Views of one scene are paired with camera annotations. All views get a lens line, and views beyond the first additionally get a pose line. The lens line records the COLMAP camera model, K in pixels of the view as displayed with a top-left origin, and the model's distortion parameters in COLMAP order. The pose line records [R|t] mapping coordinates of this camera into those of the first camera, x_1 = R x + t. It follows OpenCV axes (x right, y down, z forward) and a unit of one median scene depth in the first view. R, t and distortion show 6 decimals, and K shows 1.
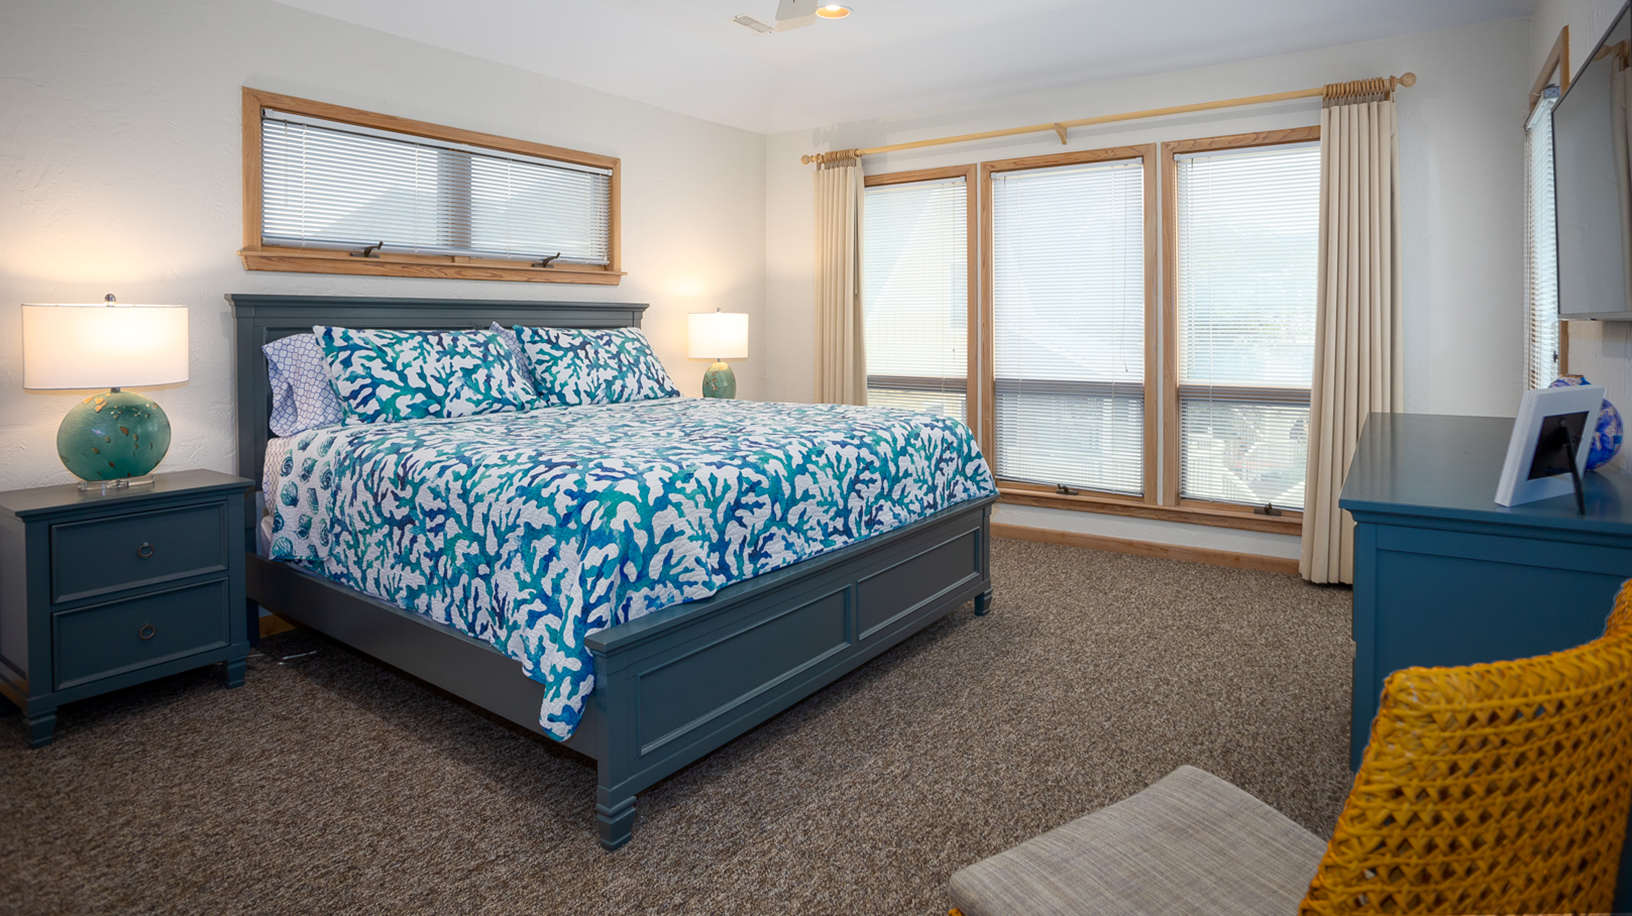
lens RADIAL K [[936.2, 0, 816.0], [0, 936.2, 458.0], [0, 0, 1]] dist [-0.027353, 0.000123]
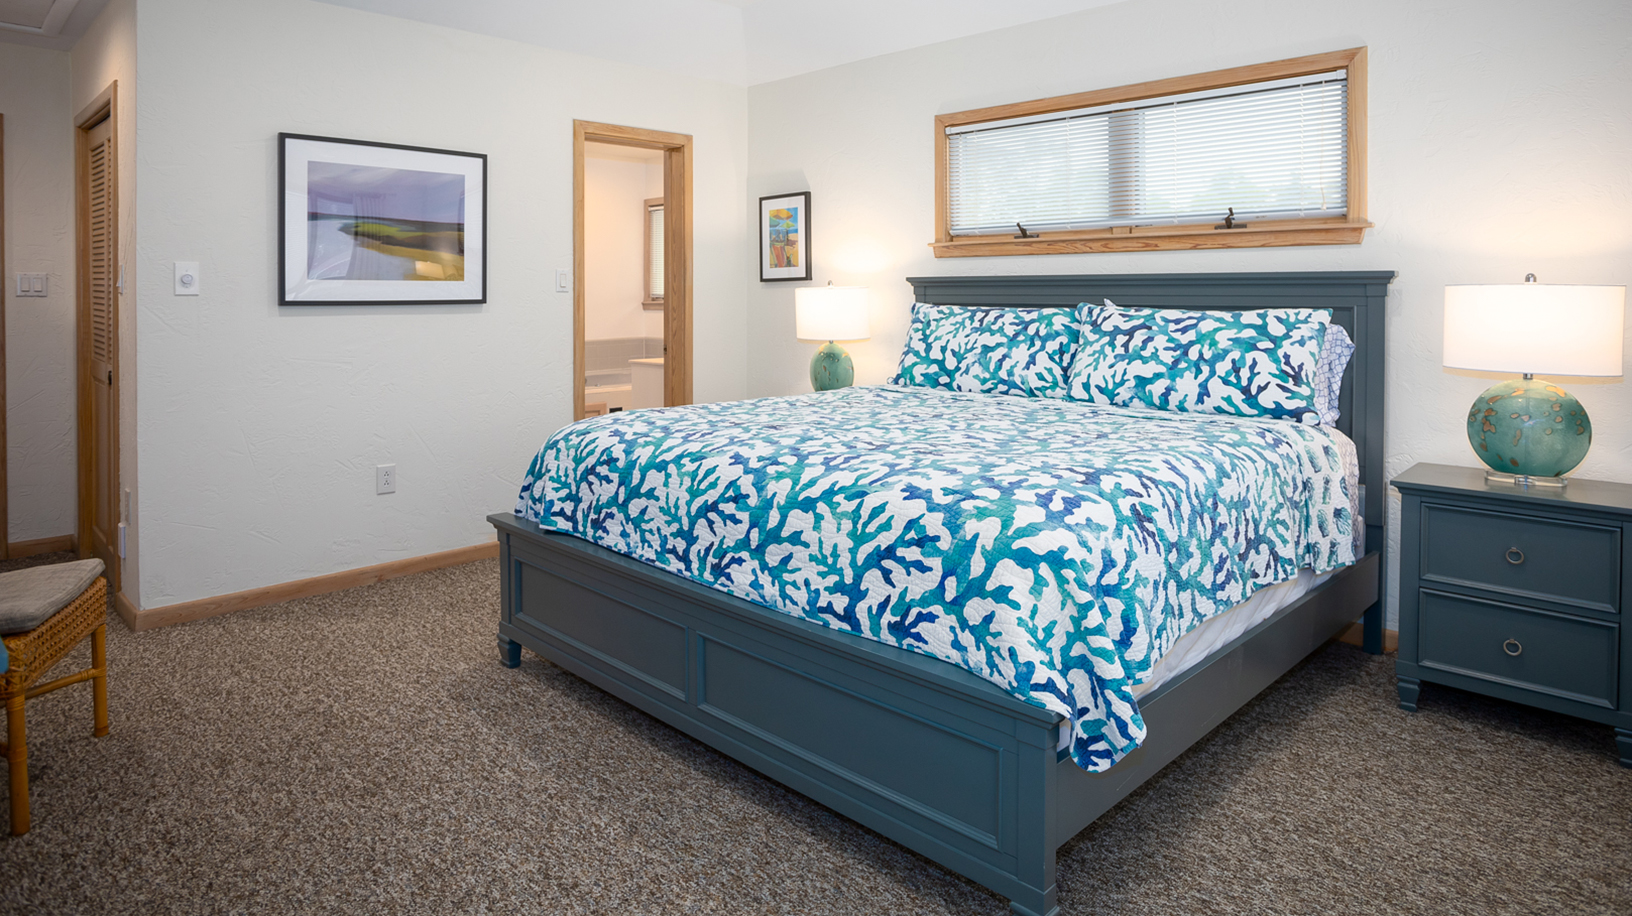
lens RADIAL K [[947.1, 0, 818.0], [0, 947.1, 397.3], [0, 0, 1]] dist [-0.042455, 0.000025]
pose [[-0.184206, 0.104223, -0.977346, 0.668563], [-0.138066, 0.981759, 0.130716, -0.153256], [0.973142, 0.159017, -0.166456, 1.027471]]
